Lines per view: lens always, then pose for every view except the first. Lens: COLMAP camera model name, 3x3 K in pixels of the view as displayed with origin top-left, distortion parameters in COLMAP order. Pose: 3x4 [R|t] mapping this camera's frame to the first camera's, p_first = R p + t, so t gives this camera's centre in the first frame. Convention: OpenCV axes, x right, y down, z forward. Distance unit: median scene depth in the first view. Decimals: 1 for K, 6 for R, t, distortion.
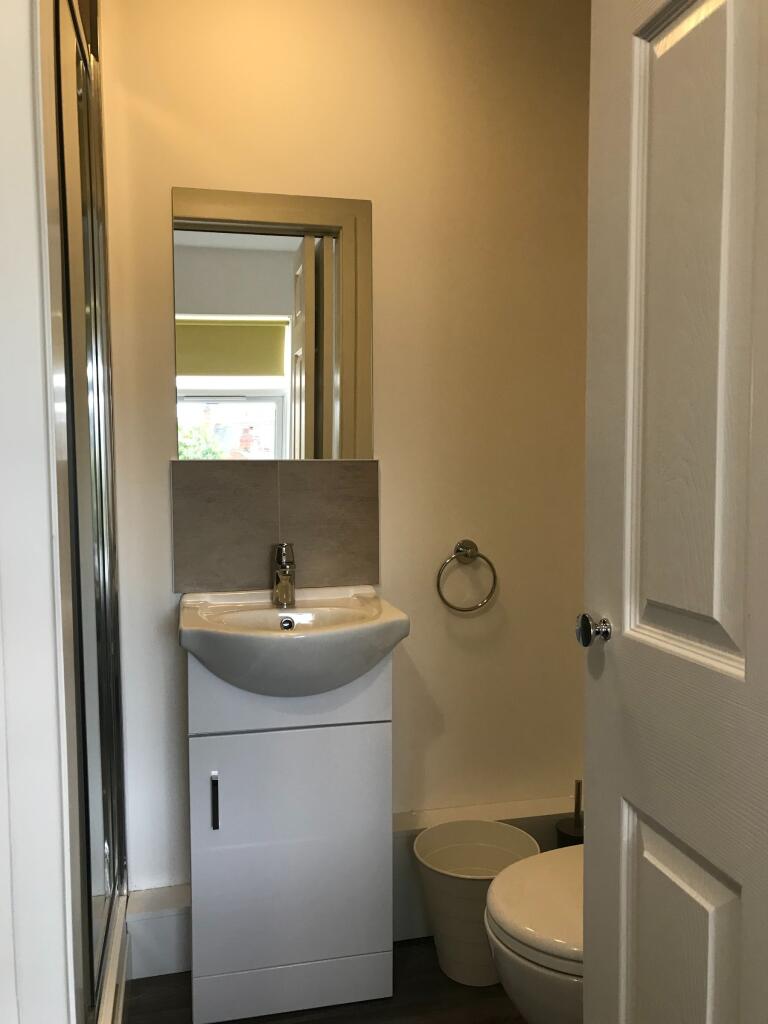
lens RADIAL K [[826.9, 0, 384.0], [0, 826.9, 512.0], [0, 0, 1]] dist [-0.005762, -0.000489]
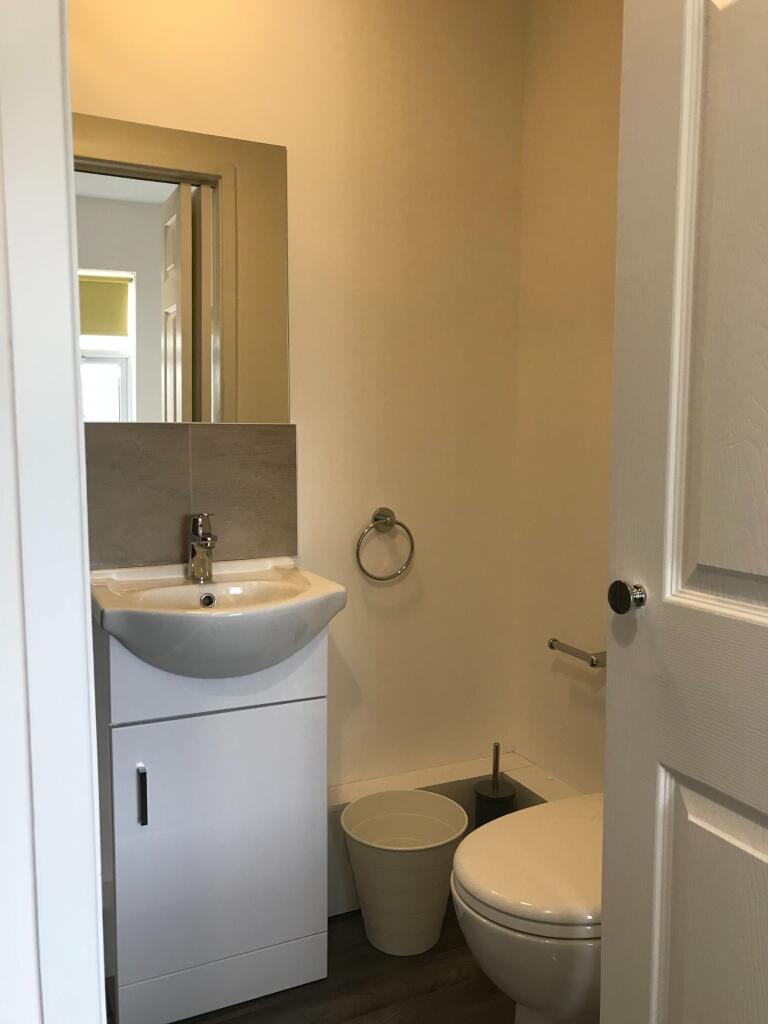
lens RADIAL K [[824.9, 0, 384.0], [0, 824.9, 512.0], [0, 0, 1]] dist [-0.038475, 0.056582]
pose [[0.977040, -0.013495, 0.212630, -0.114060], [0.005313, 0.999225, 0.039005, 0.001402], [-0.212992, -0.036980, 0.976354, 0.055022]]
